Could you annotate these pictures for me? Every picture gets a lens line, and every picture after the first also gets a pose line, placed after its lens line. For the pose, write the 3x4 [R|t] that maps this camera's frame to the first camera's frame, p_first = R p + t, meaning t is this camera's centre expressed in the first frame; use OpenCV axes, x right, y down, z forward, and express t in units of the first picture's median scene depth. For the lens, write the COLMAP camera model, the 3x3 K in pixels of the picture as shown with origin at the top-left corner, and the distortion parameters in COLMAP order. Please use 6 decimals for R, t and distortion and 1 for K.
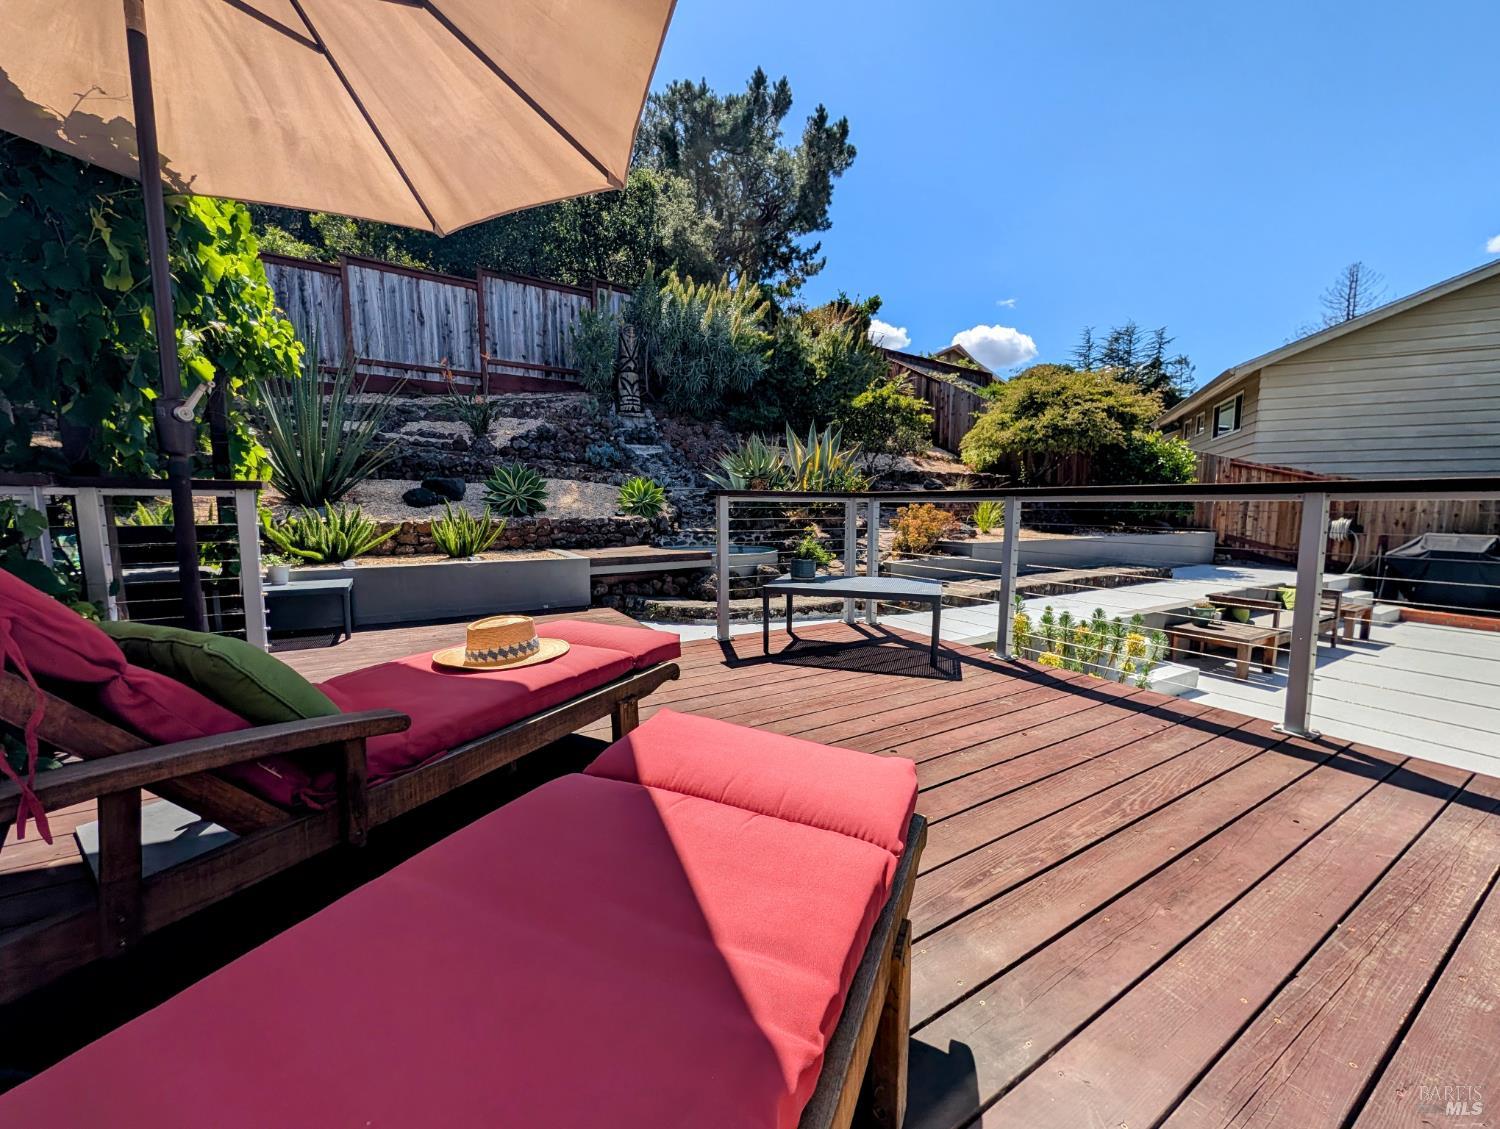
lens RADIAL K [[574.6, 0, 746.0], [0, 574.6, 565.6], [0, 0, 1]] dist [0.001580, 0.000343]
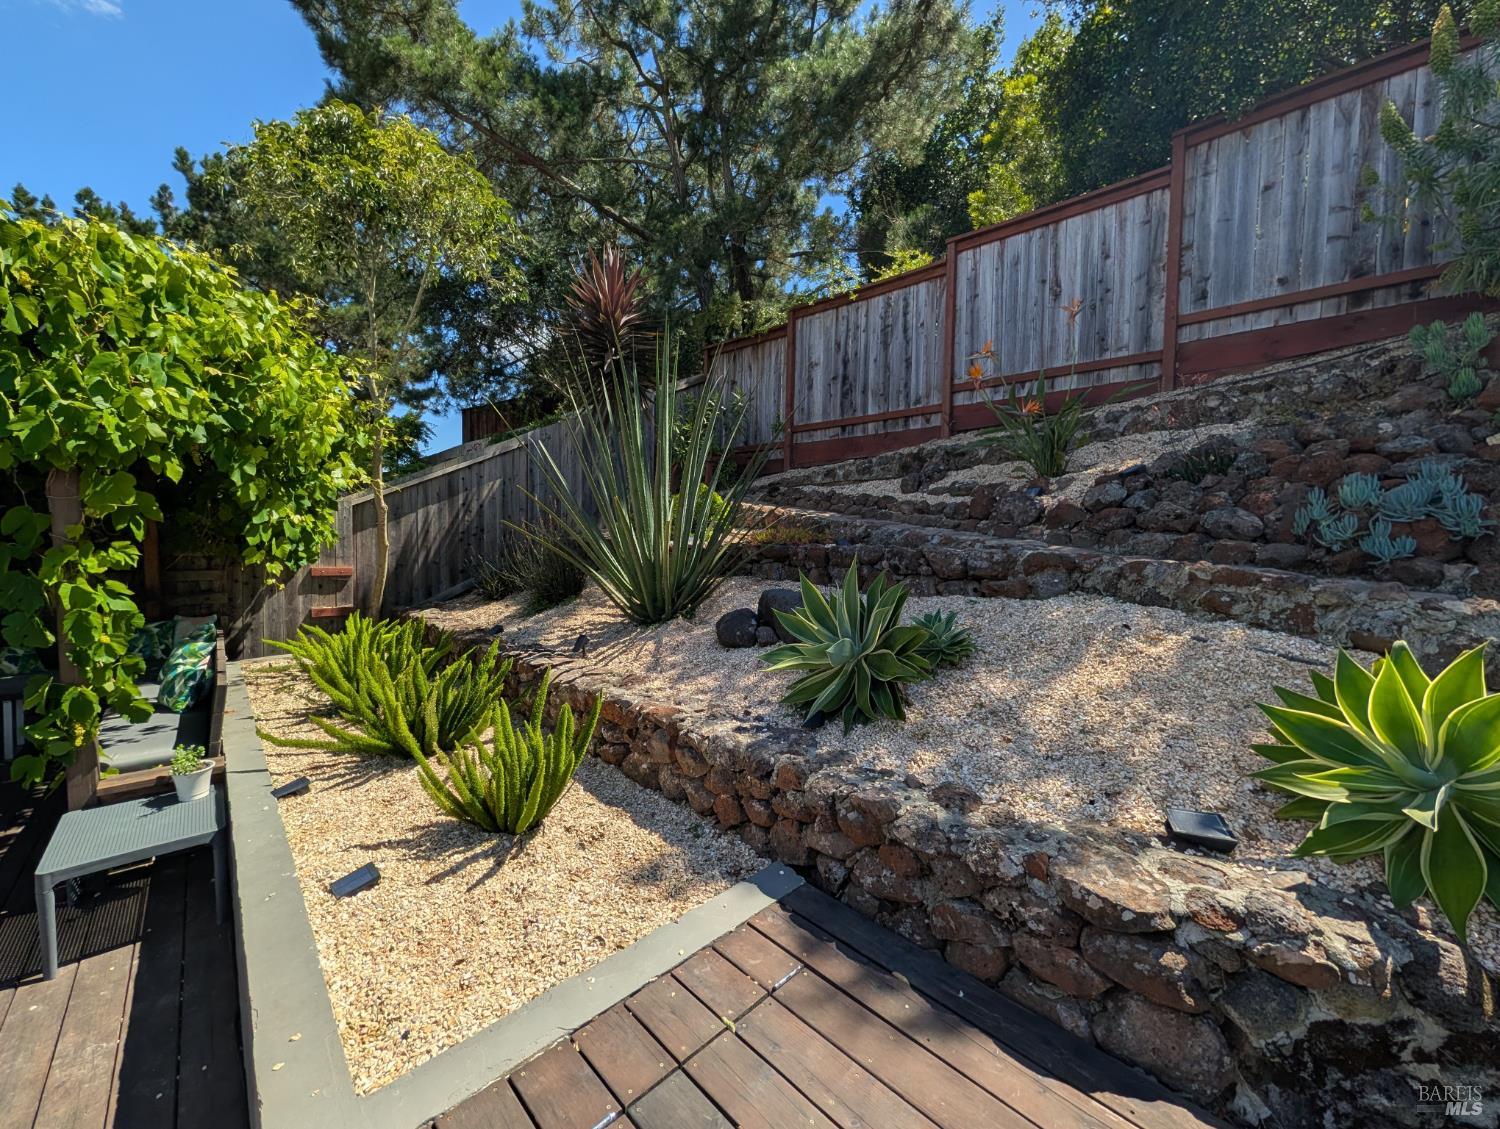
lens RADIAL K [[574.6, 0, 749.5], [0, 574.6, 565.9], [0, 0, 1]] dist [0.001580, 0.000343]
pose [[0.229458, 0.048253, -0.972122, -0.050166], [-0.117631, 0.992824, 0.021515, -0.121429], [0.966184, 0.109415, 0.233487, 0.578390]]
